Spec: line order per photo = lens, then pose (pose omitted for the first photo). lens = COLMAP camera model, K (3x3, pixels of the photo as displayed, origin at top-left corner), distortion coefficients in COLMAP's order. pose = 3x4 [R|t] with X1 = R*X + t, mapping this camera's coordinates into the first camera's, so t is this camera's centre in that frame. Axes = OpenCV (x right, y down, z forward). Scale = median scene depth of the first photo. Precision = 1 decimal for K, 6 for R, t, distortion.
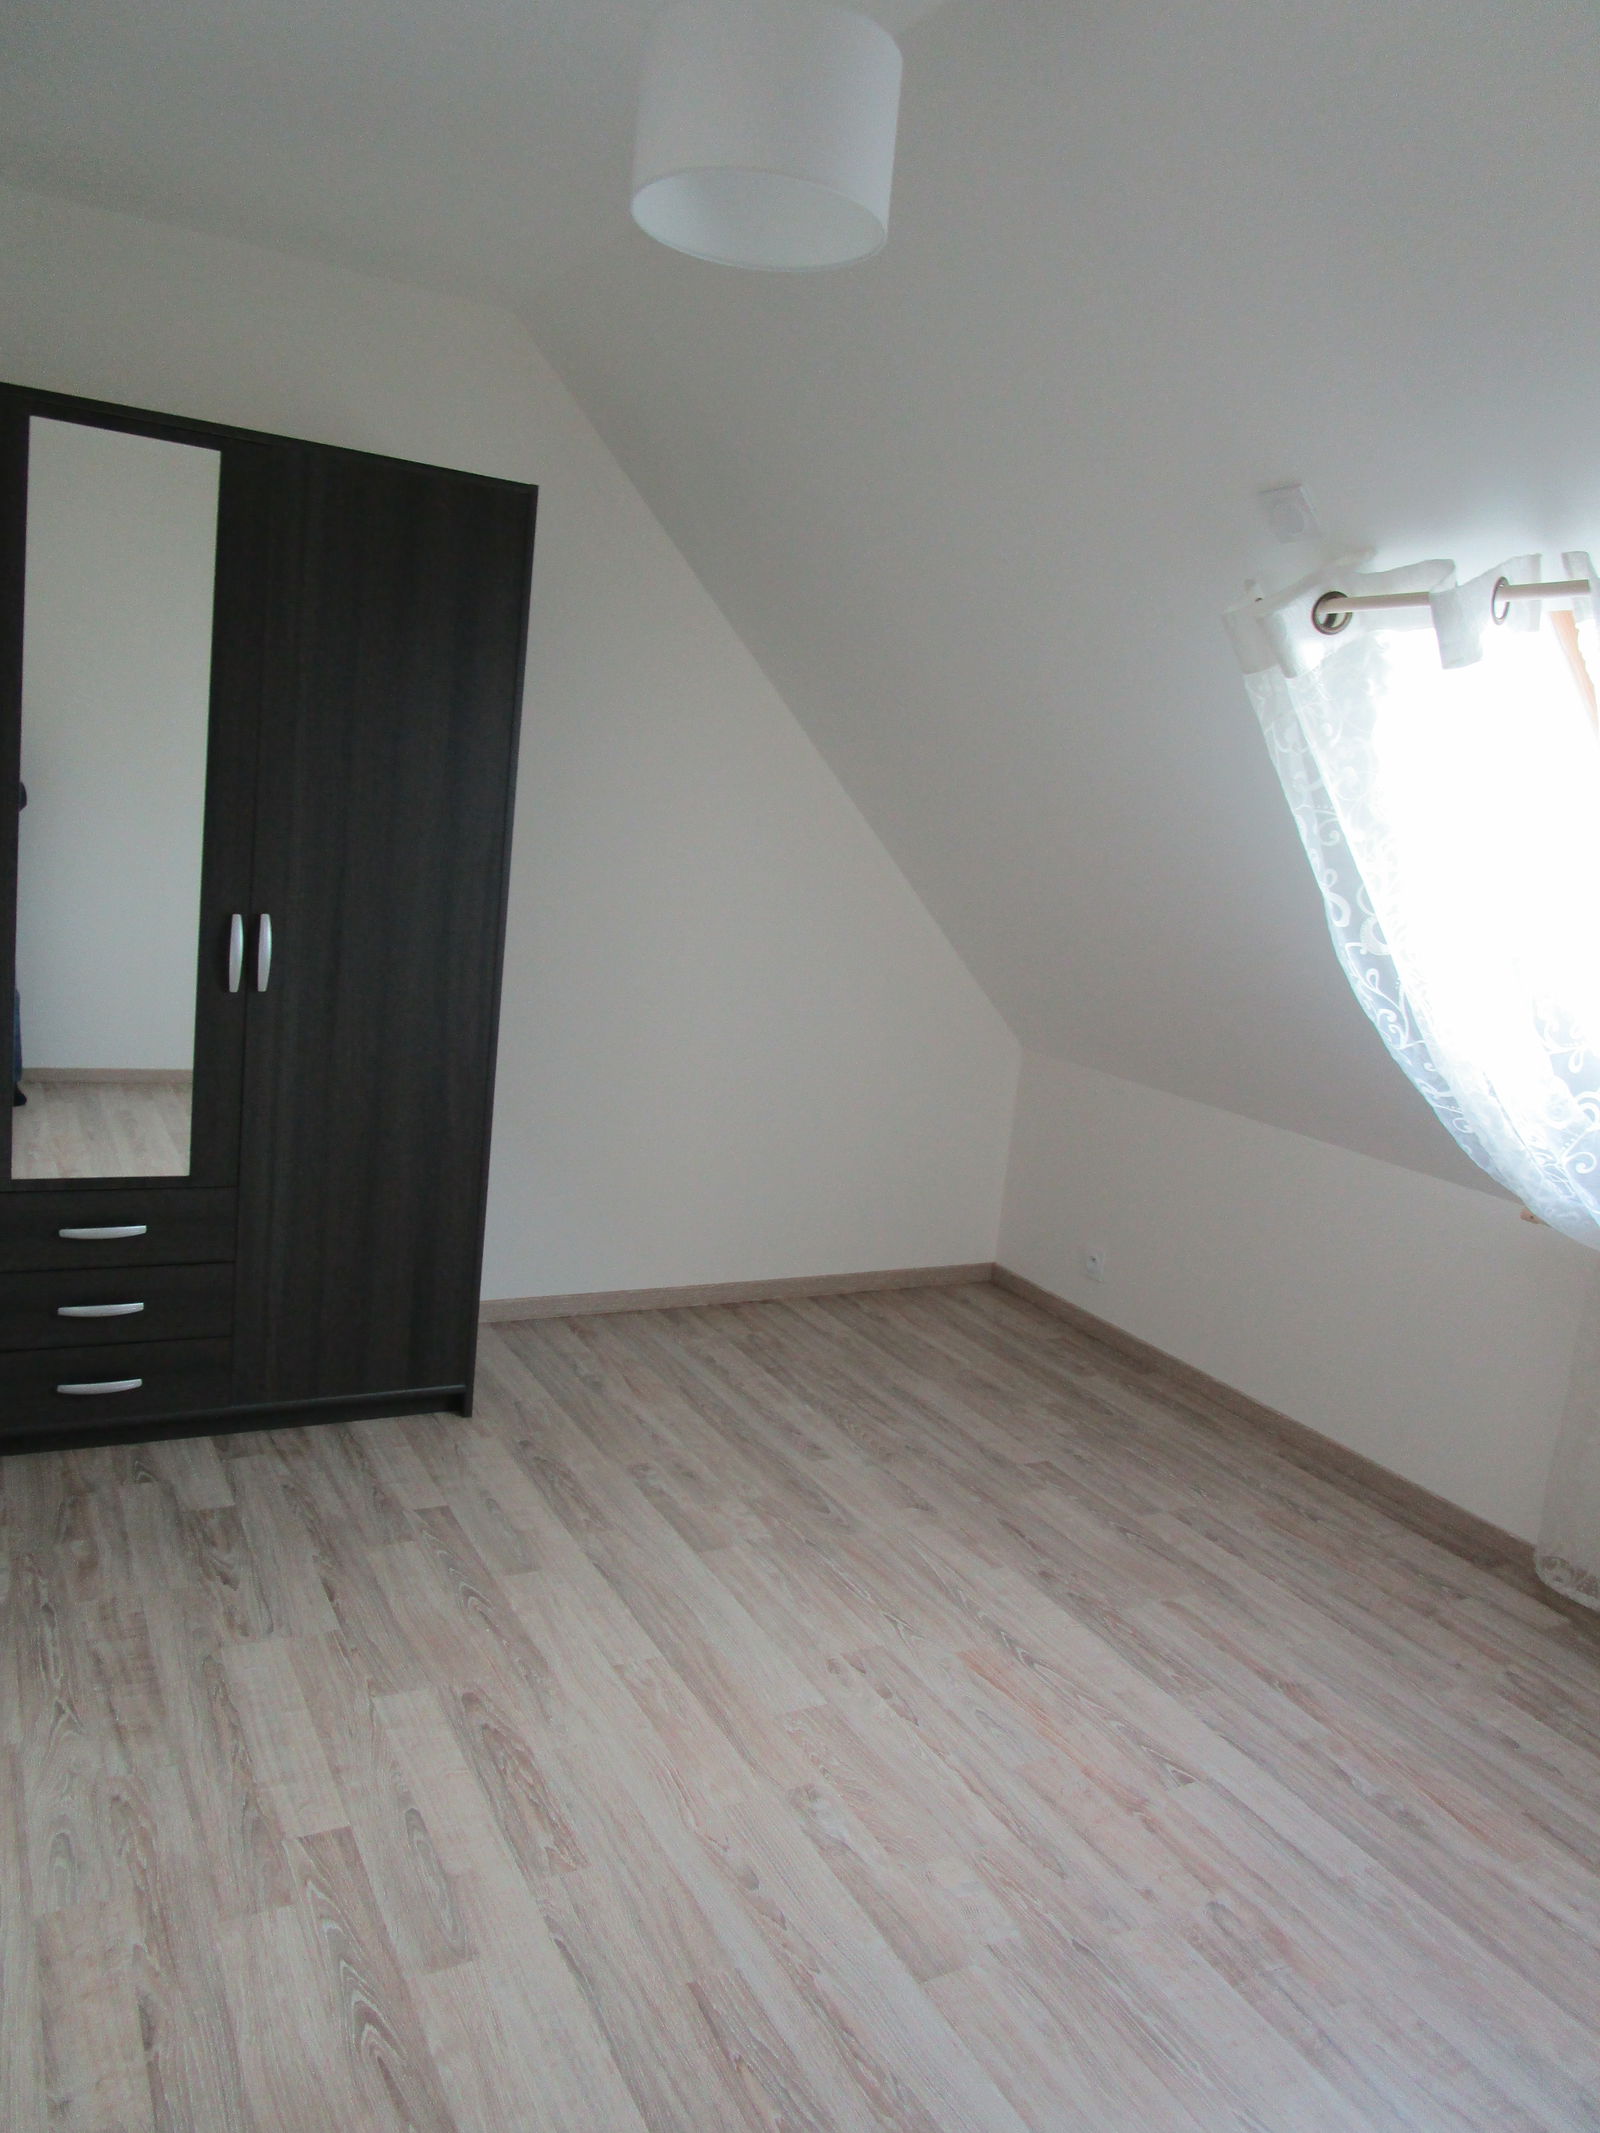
lens RADIAL K [[1522.8, 0, 803.6], [0, 1522.8, 1058.6], [0, 0, 1]] dist [-0.025829, 0.005114]
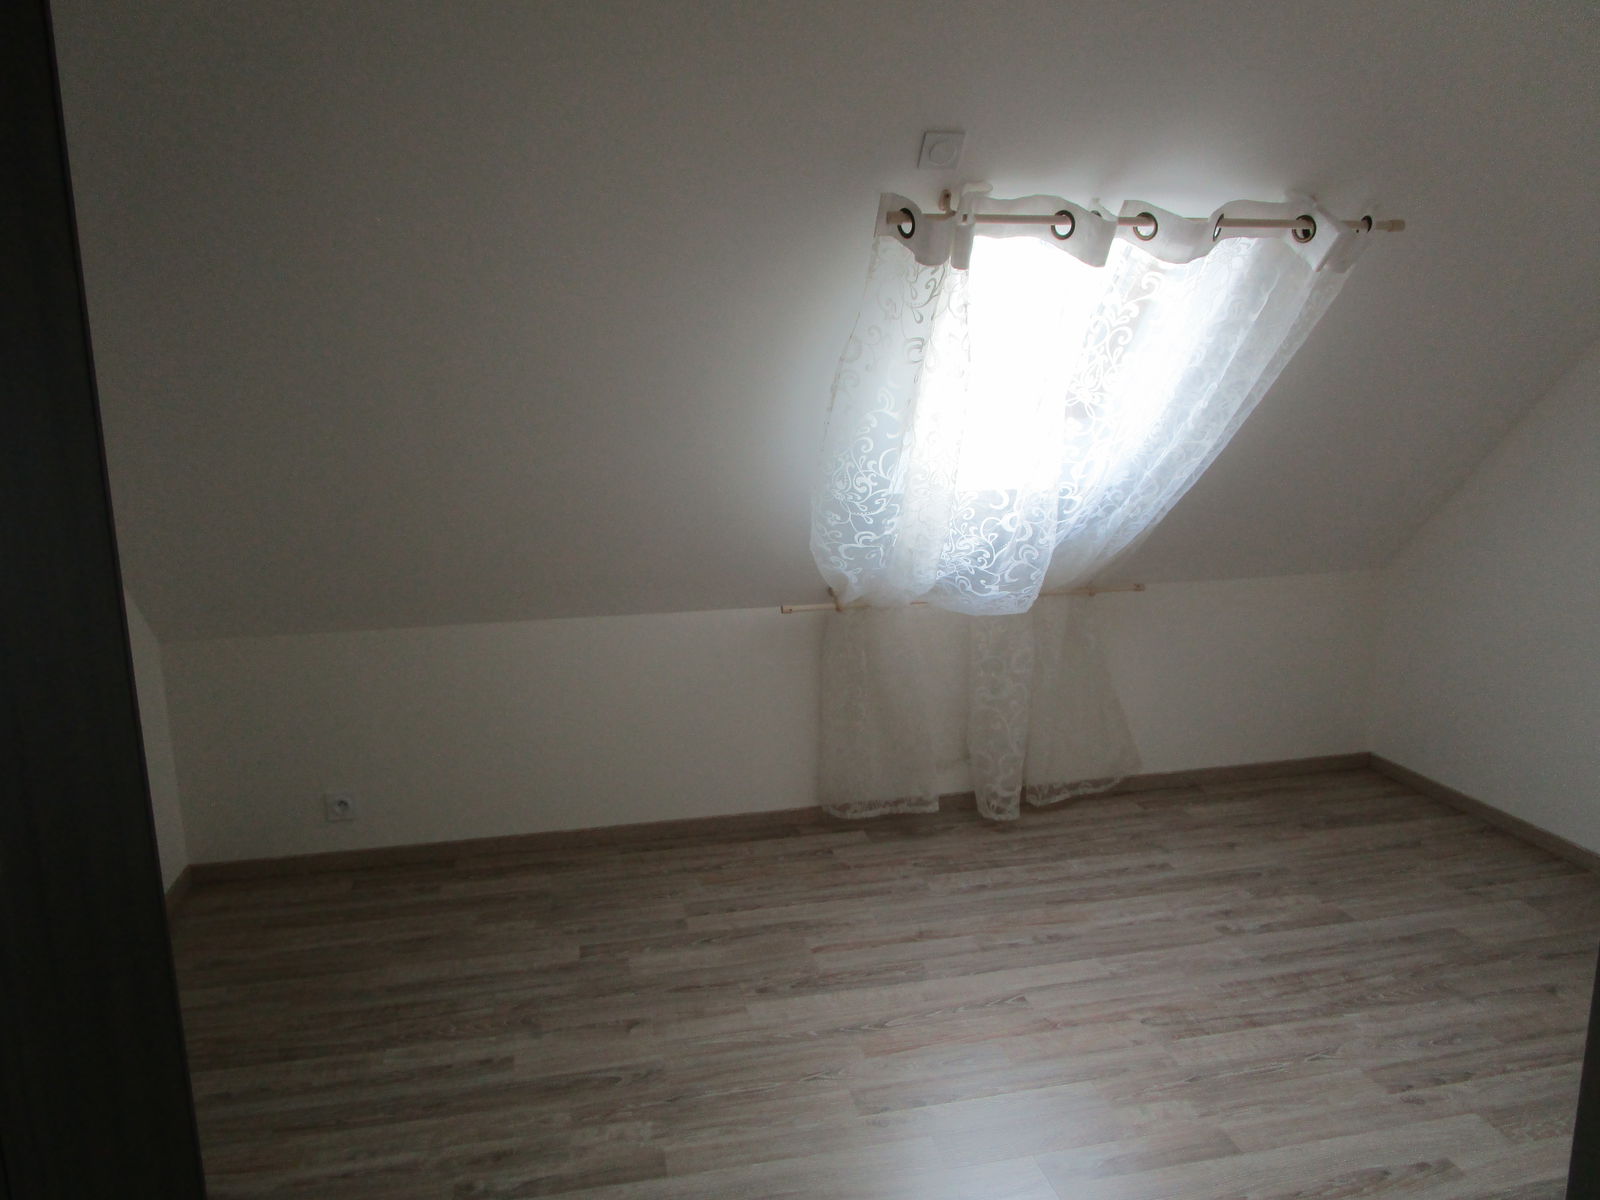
lens RADIAL K [[1142.3, 0, 801.1], [0, 1142.3, 609.0], [0, 0, 1]] dist [-0.025829, 0.005114]
pose [[0.278300, -0.283799, 0.917609, -0.596913], [0.204818, 0.950912, 0.231980, -0.166209], [-0.938402, 0.123383, 0.322766, 0.628612]]
